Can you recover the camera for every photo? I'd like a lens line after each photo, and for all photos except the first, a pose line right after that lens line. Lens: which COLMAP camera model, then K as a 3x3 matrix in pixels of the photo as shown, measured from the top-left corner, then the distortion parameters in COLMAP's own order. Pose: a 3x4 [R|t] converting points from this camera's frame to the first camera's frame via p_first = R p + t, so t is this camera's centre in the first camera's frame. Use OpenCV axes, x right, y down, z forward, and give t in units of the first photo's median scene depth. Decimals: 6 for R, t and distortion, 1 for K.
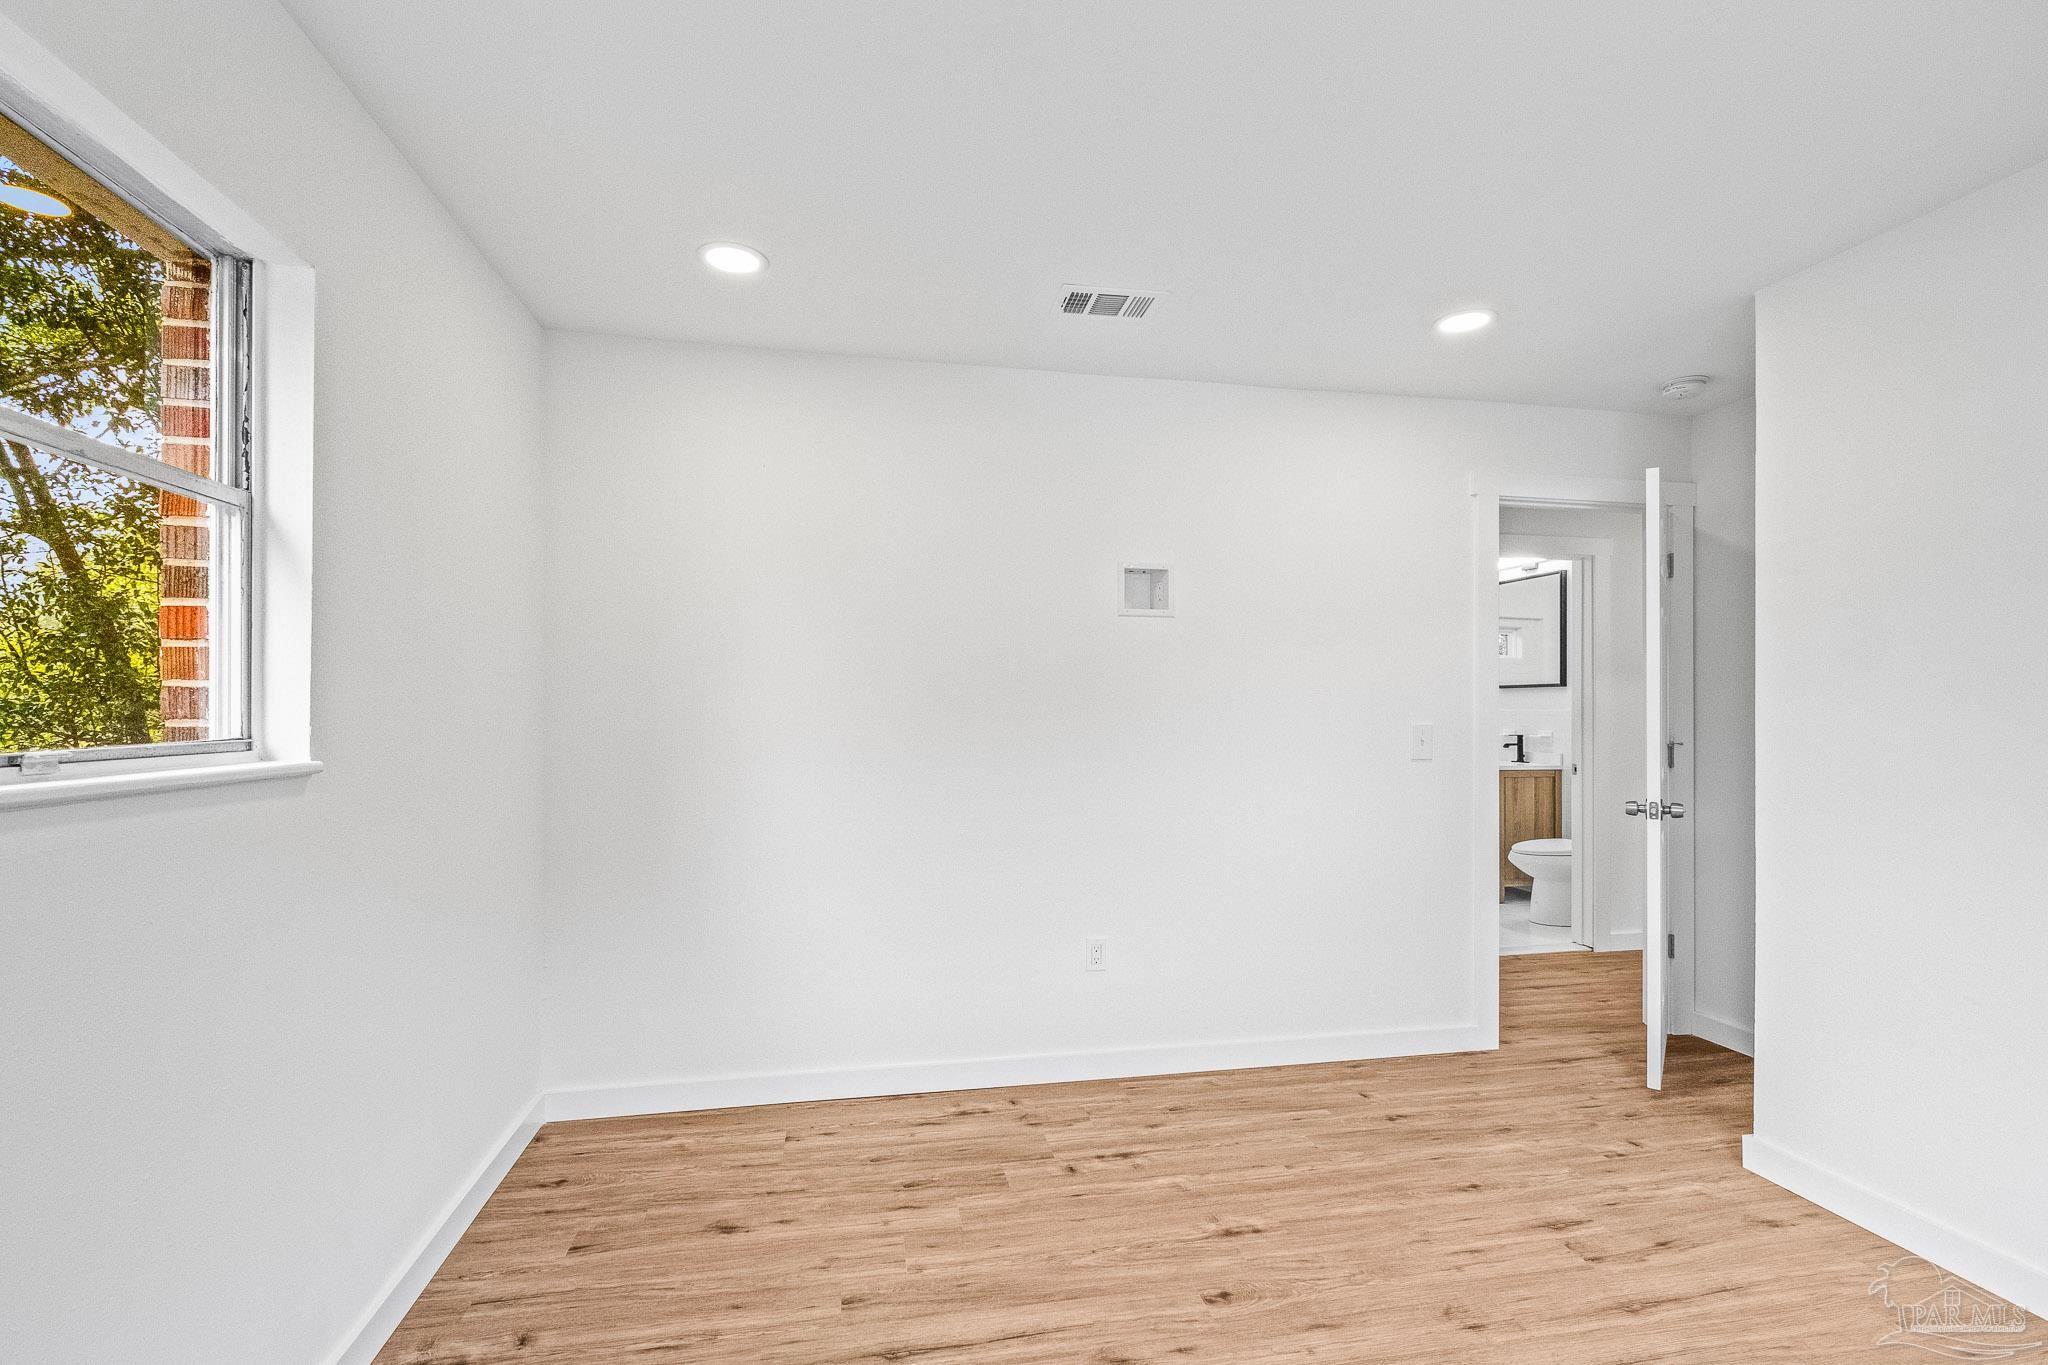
lens RADIAL K [[921.0, 0, 1022.7], [0, 921.0, 704.1], [0, 0, 1]] dist [0.002199, -0.005102]
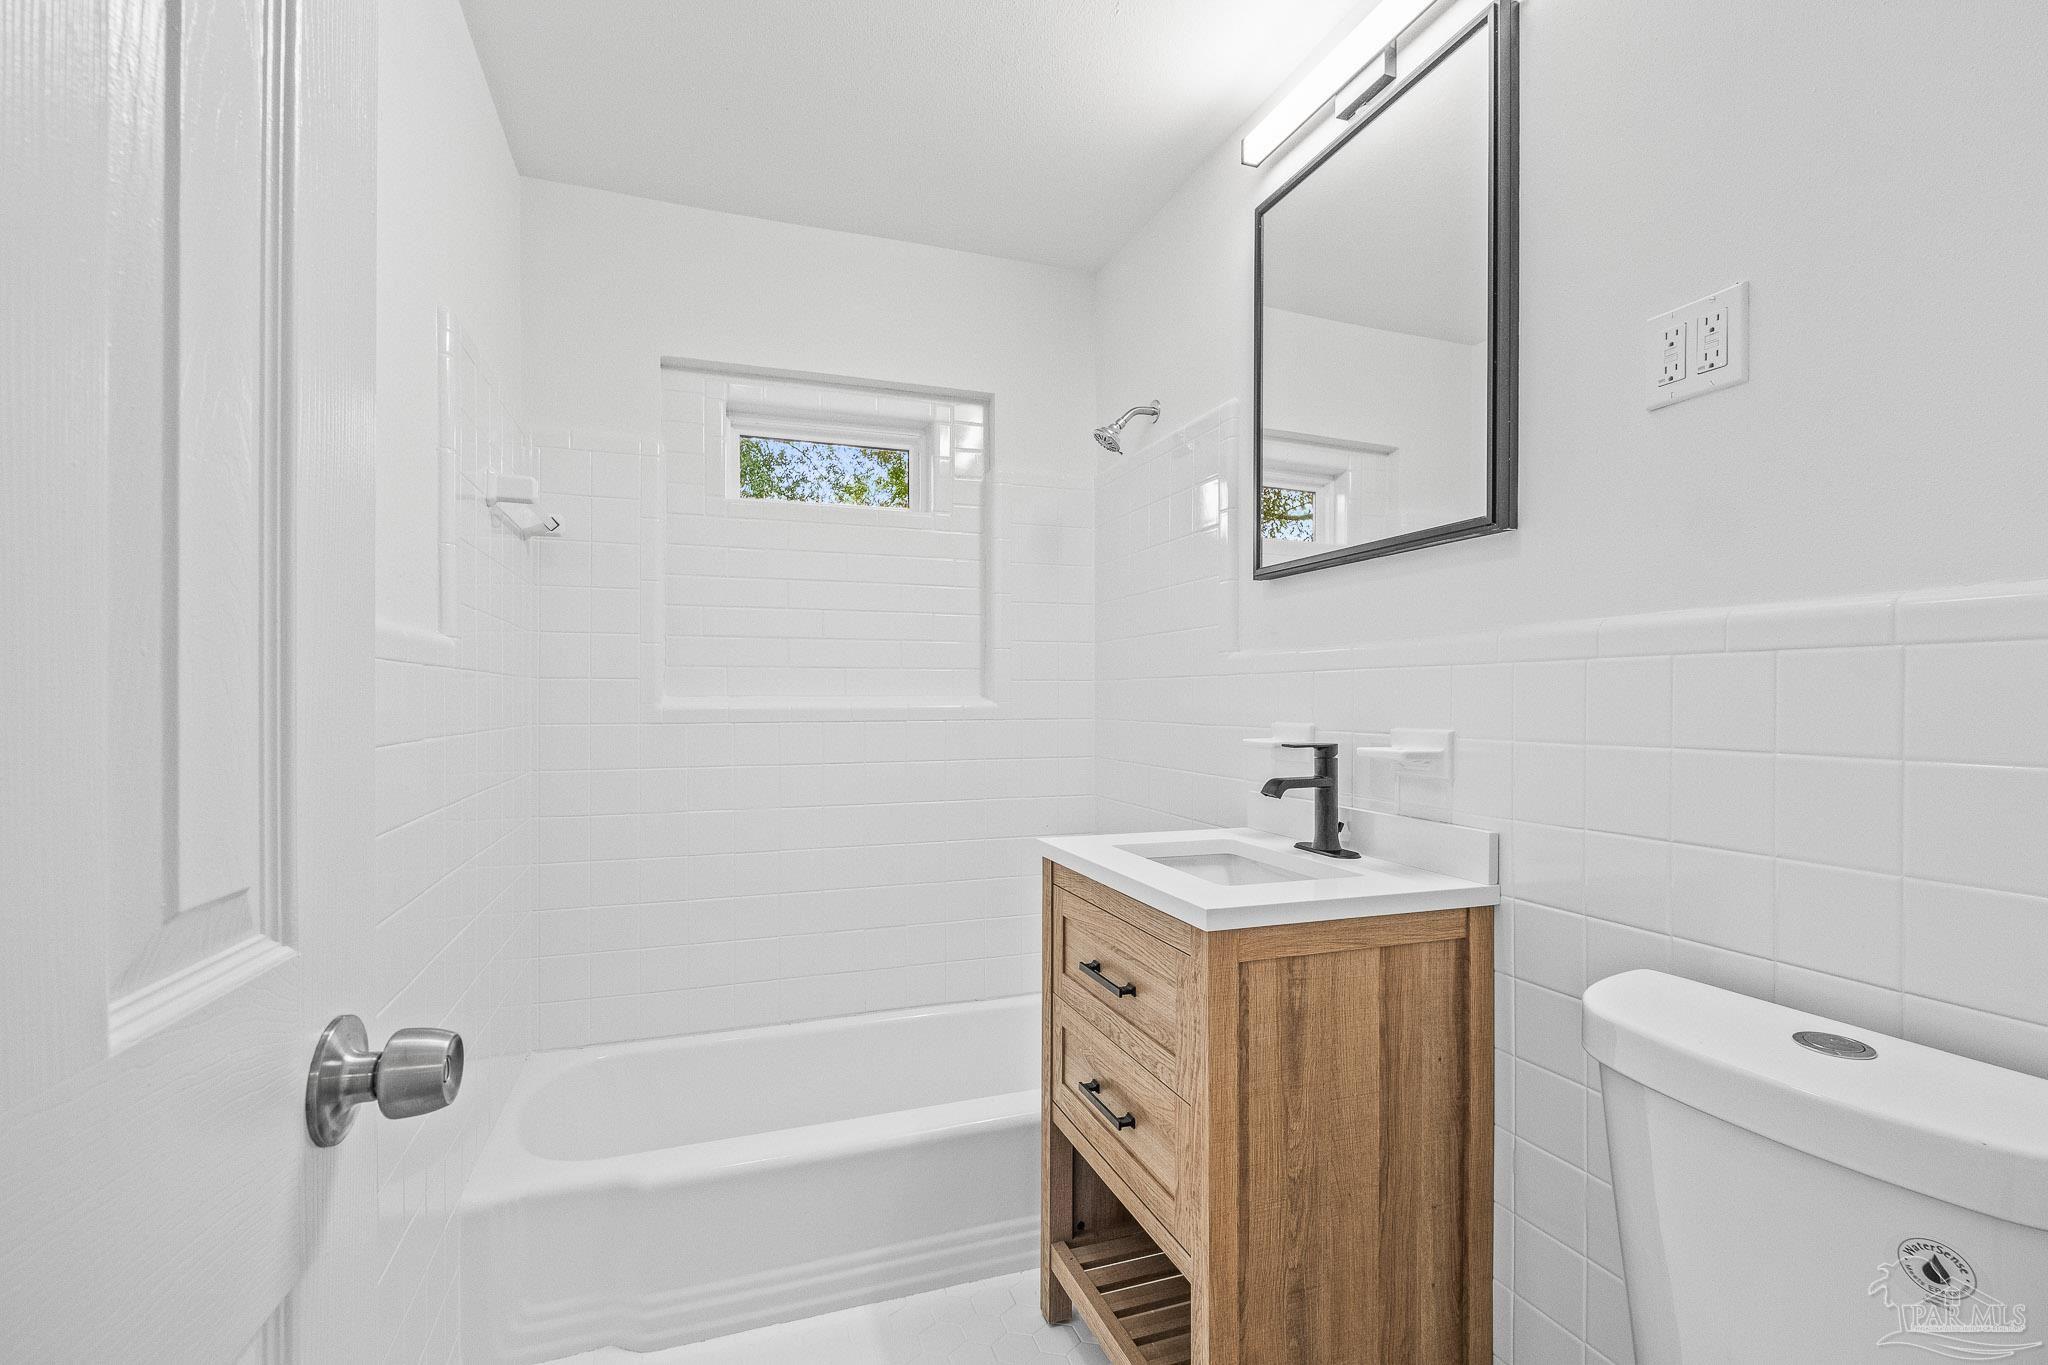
lens RADIAL K [[921.0, 0, 1029.7], [0, 921.0, 689.7], [0, 0, 1]] dist [0.002199, -0.005102]
pose [[0.988974, -0.001286, 0.148084, 0.441063], [0.001221, 0.999999, 0.000526, 0.019074], [-0.148084, -0.000339, 0.988975, 0.796584]]
